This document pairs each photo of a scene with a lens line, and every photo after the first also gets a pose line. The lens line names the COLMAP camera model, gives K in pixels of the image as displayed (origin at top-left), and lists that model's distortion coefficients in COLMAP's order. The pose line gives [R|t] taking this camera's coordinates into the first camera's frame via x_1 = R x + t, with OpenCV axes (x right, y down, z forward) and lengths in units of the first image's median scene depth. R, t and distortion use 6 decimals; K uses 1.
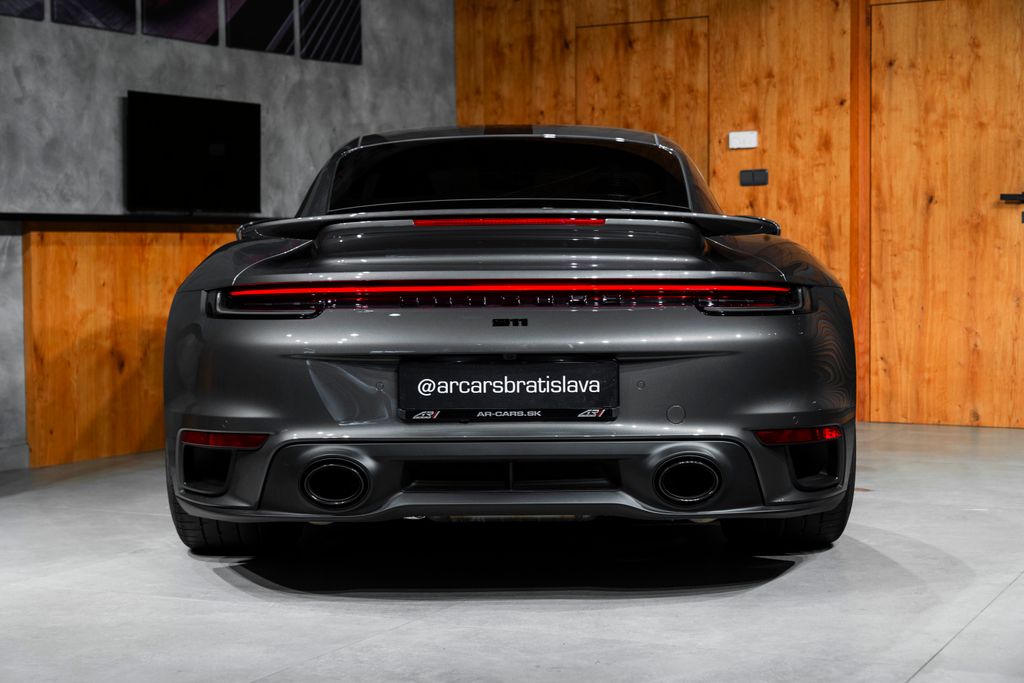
lens RADIAL K [[1814.8, 0, 511.2], [0, 1814.8, 345.3], [0, 0, 1]] dist [0.017923, 0.000000]
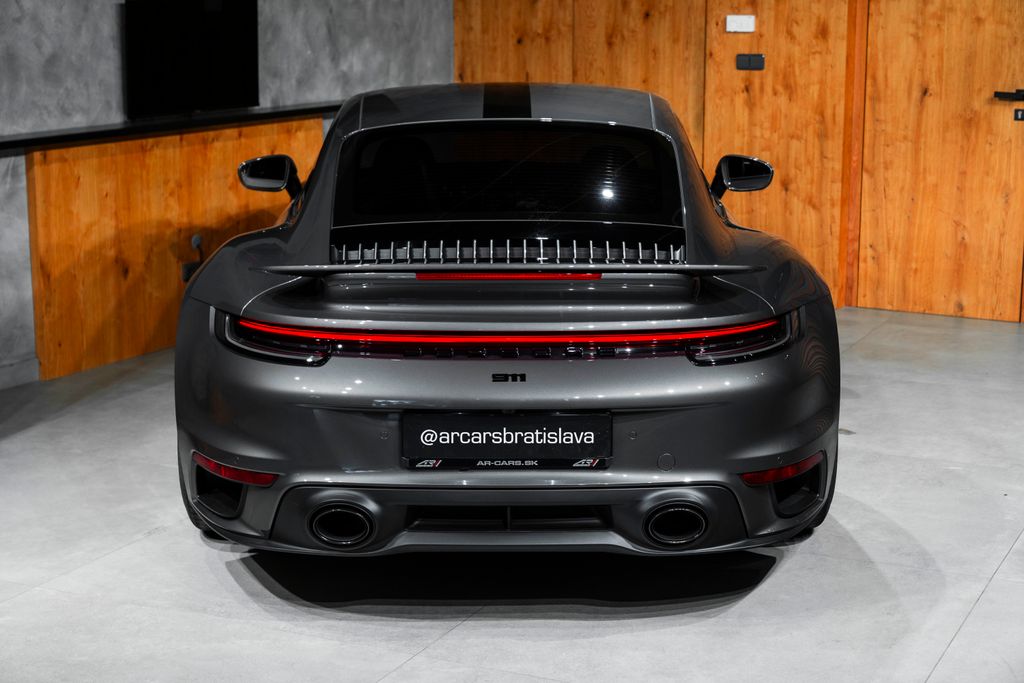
lens RADIAL K [[1814.8, 0, 509.8], [0, 1814.8, 336.9], [0, 0, 1]] dist [0.017923, 0.000000]
pose [[0.999972, 0.006309, 0.004142, -0.002708], [-0.006863, 0.988455, 0.151361, -0.114686], [-0.003139, -0.151385, 0.988470, -0.016691]]
